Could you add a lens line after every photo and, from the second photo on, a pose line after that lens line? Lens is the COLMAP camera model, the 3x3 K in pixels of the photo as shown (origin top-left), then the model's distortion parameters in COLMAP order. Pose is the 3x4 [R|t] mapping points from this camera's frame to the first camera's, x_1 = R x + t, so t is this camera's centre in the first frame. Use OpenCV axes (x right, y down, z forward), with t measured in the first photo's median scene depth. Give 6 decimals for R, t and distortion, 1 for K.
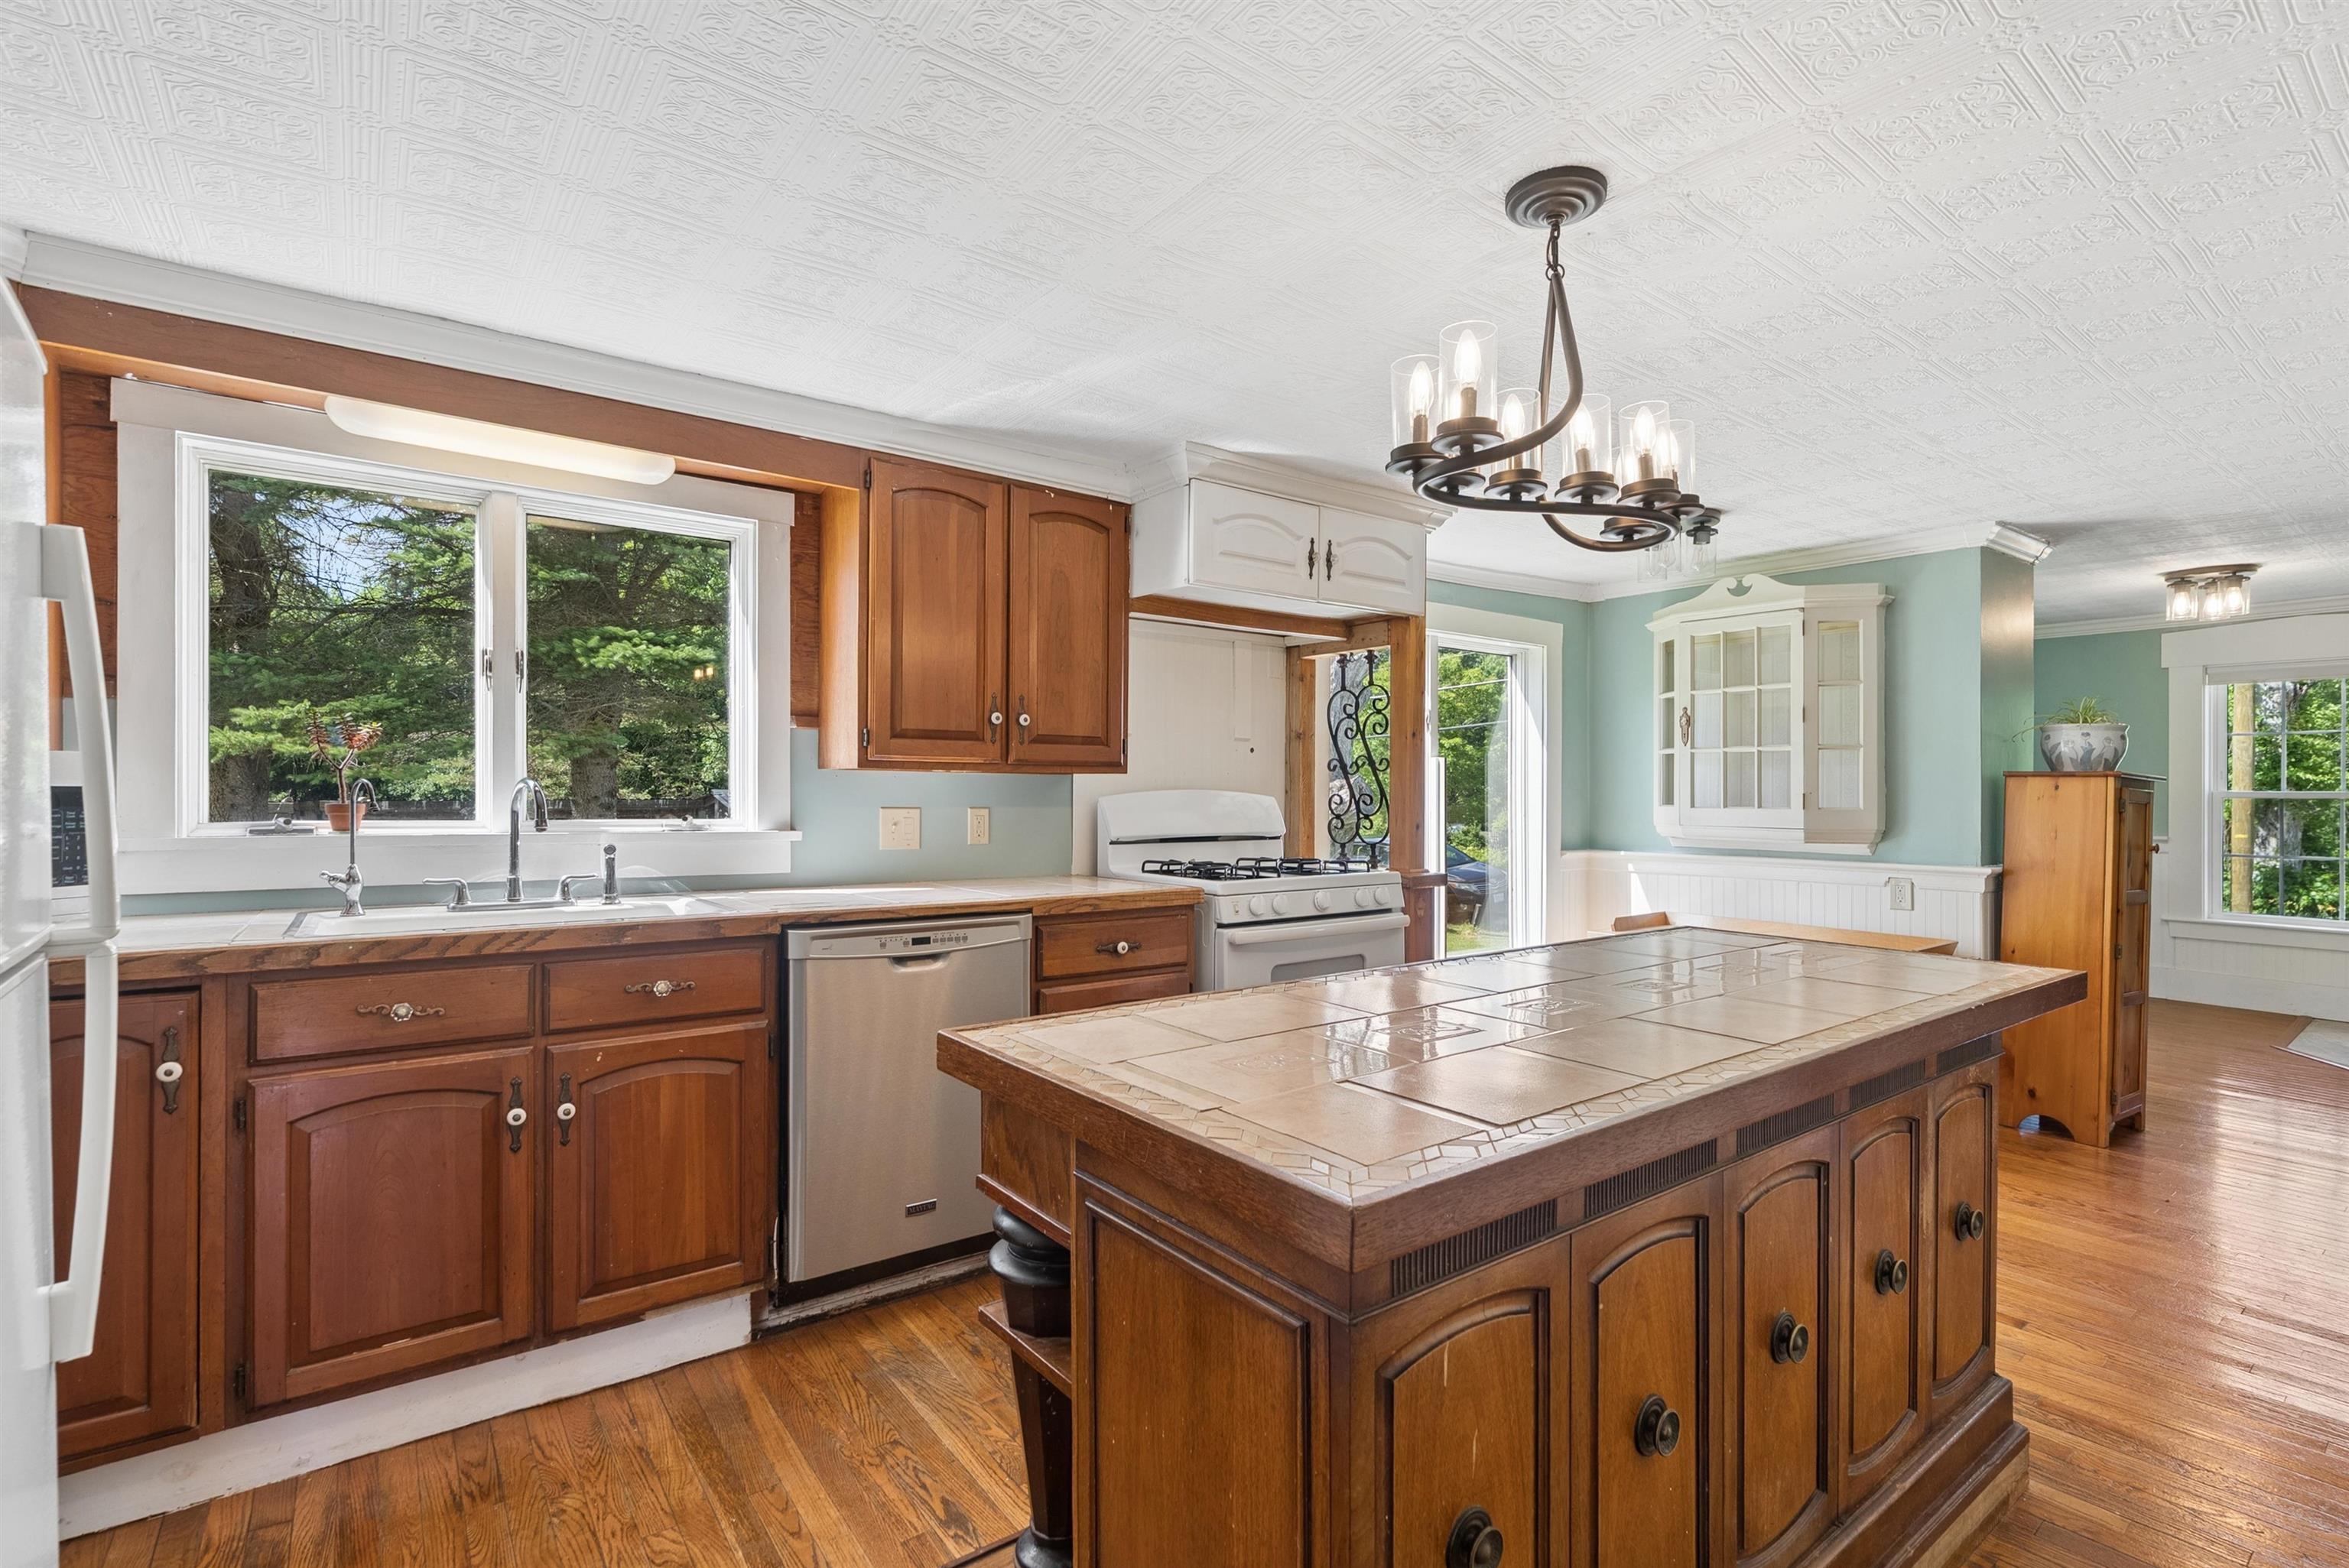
lens RADIAL K [[1095.8, 0, 1152.5], [0, 1095.8, 772.1], [0, 0, 1]] dist [-0.008145, 0.003770]
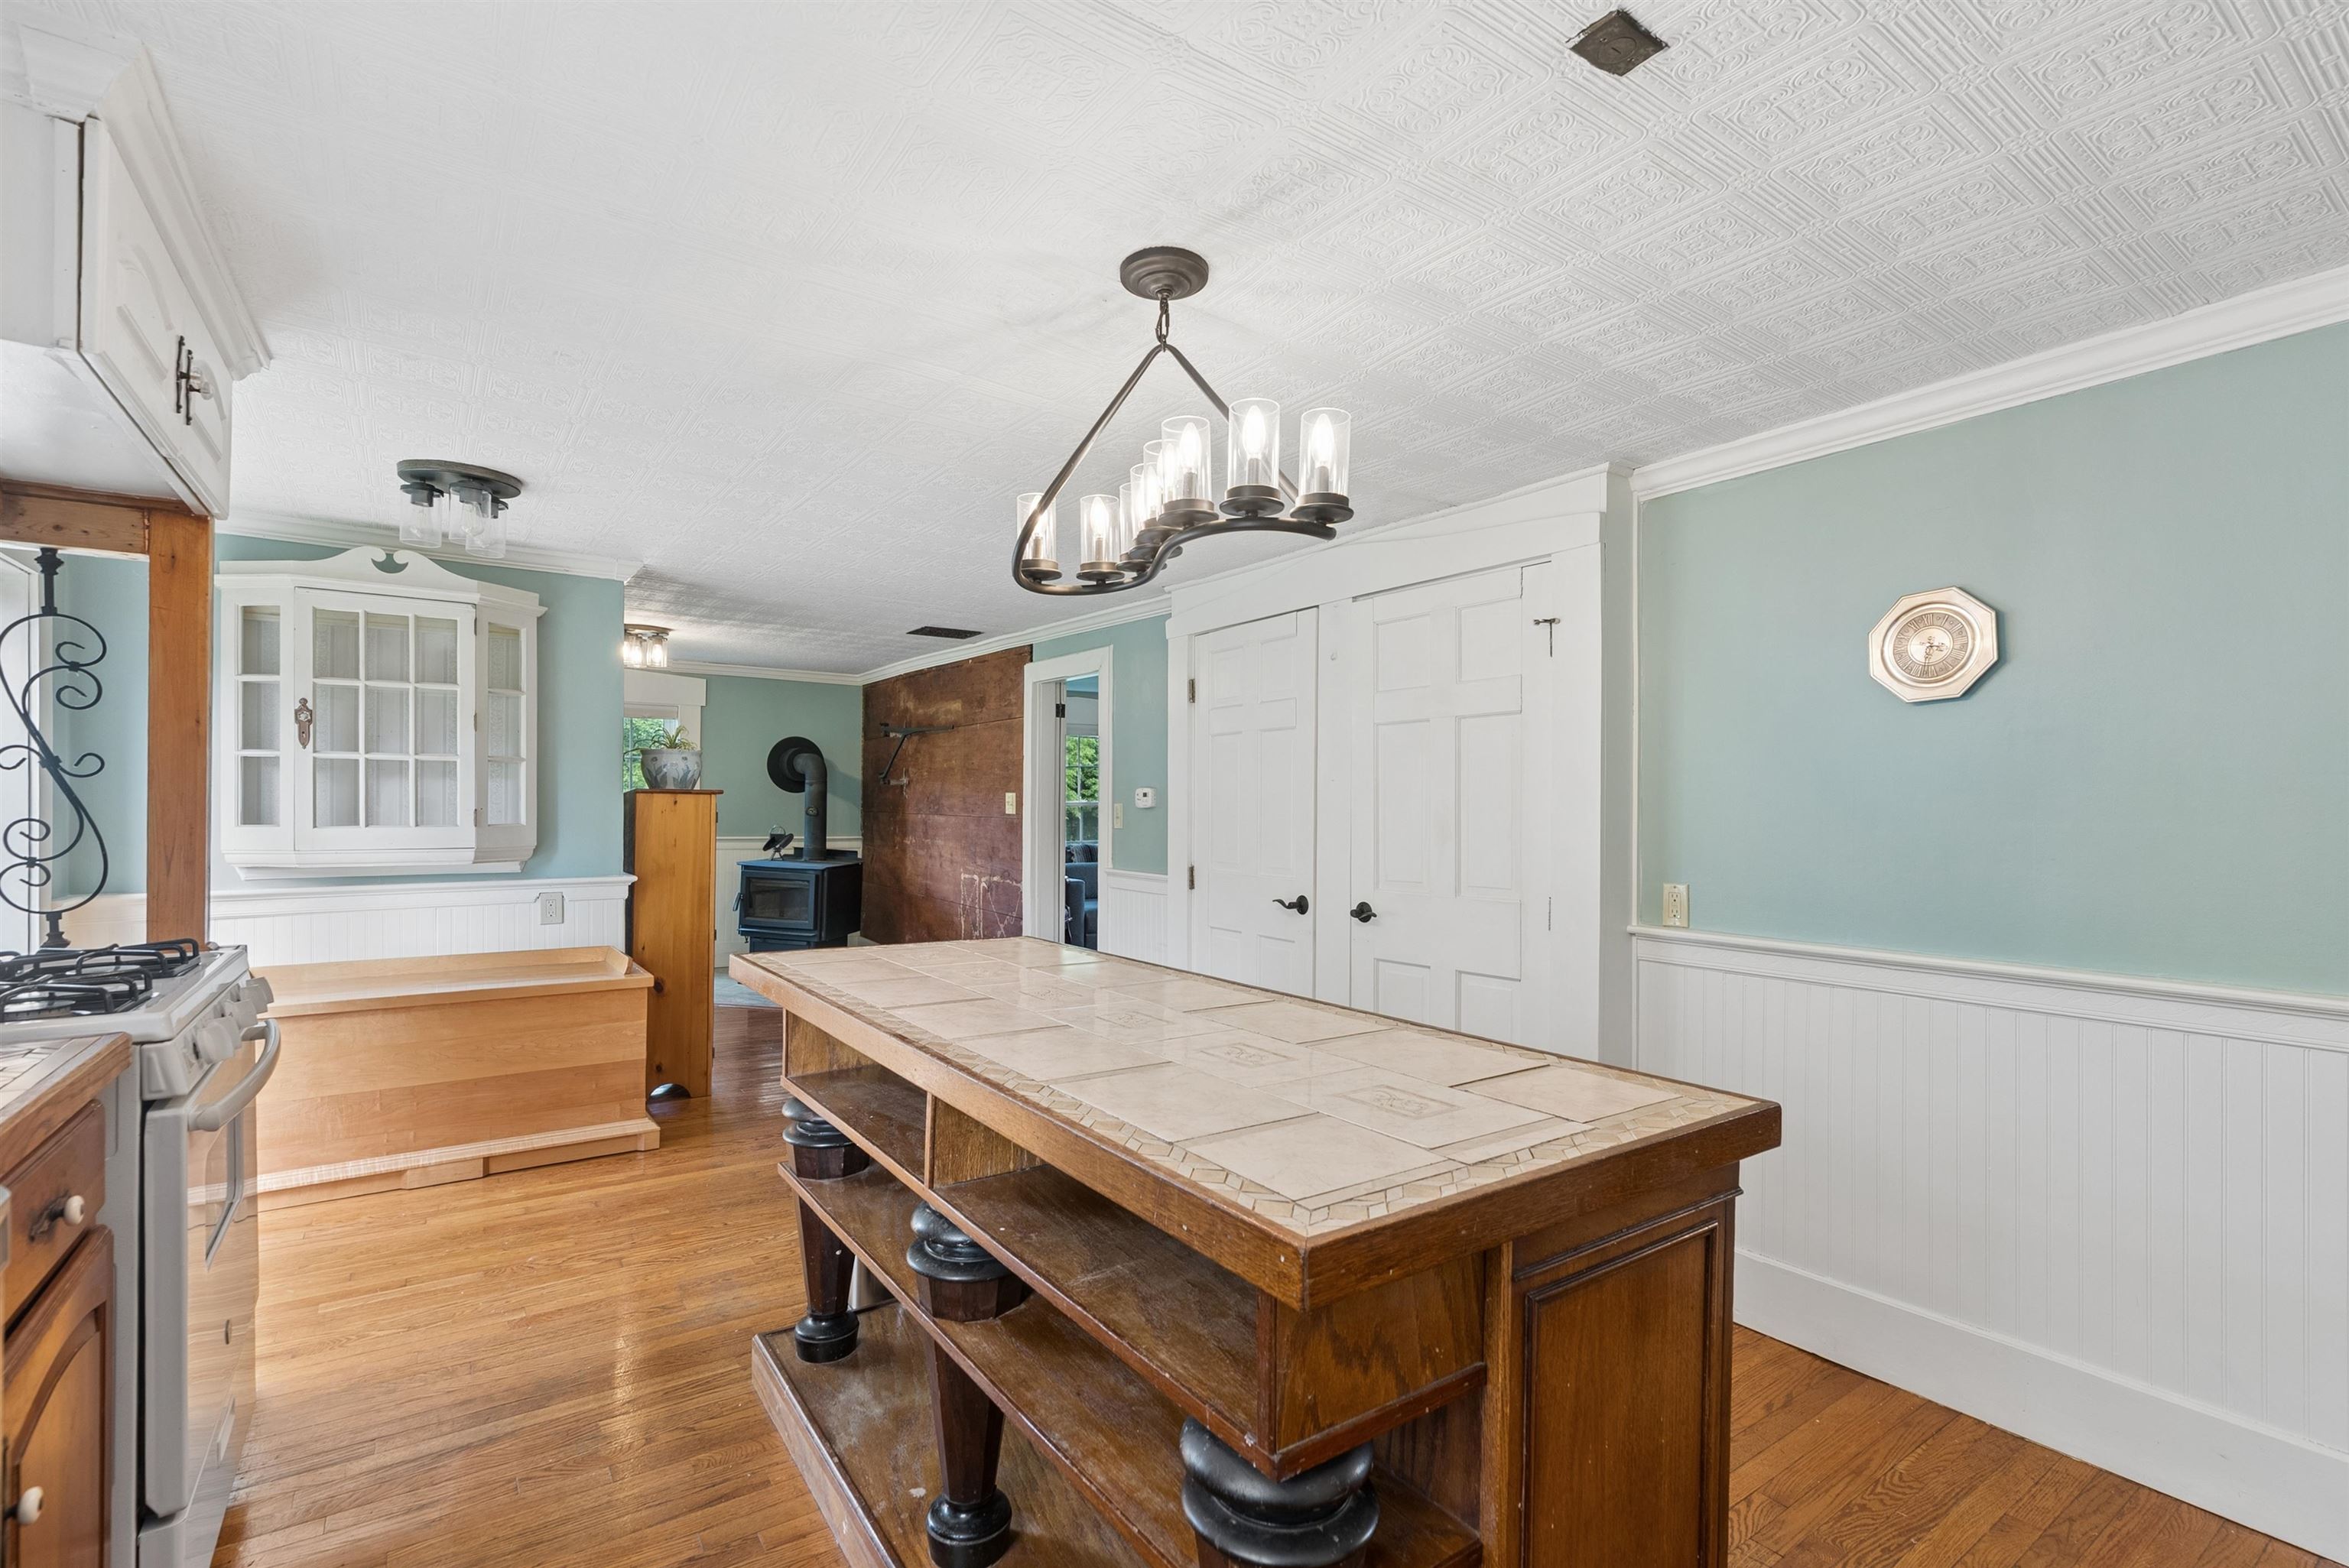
lens RADIAL K [[1095.8, 0, 1165.7], [0, 1095.8, 807.0], [0, 0, 1]] dist [-0.008145, 0.003770]
pose [[0.019518, -0.007908, 0.999778, -0.300937], [-0.021353, 0.999737, 0.008325, -0.002040], [-0.999581, -0.021511, 0.019344, 0.407885]]
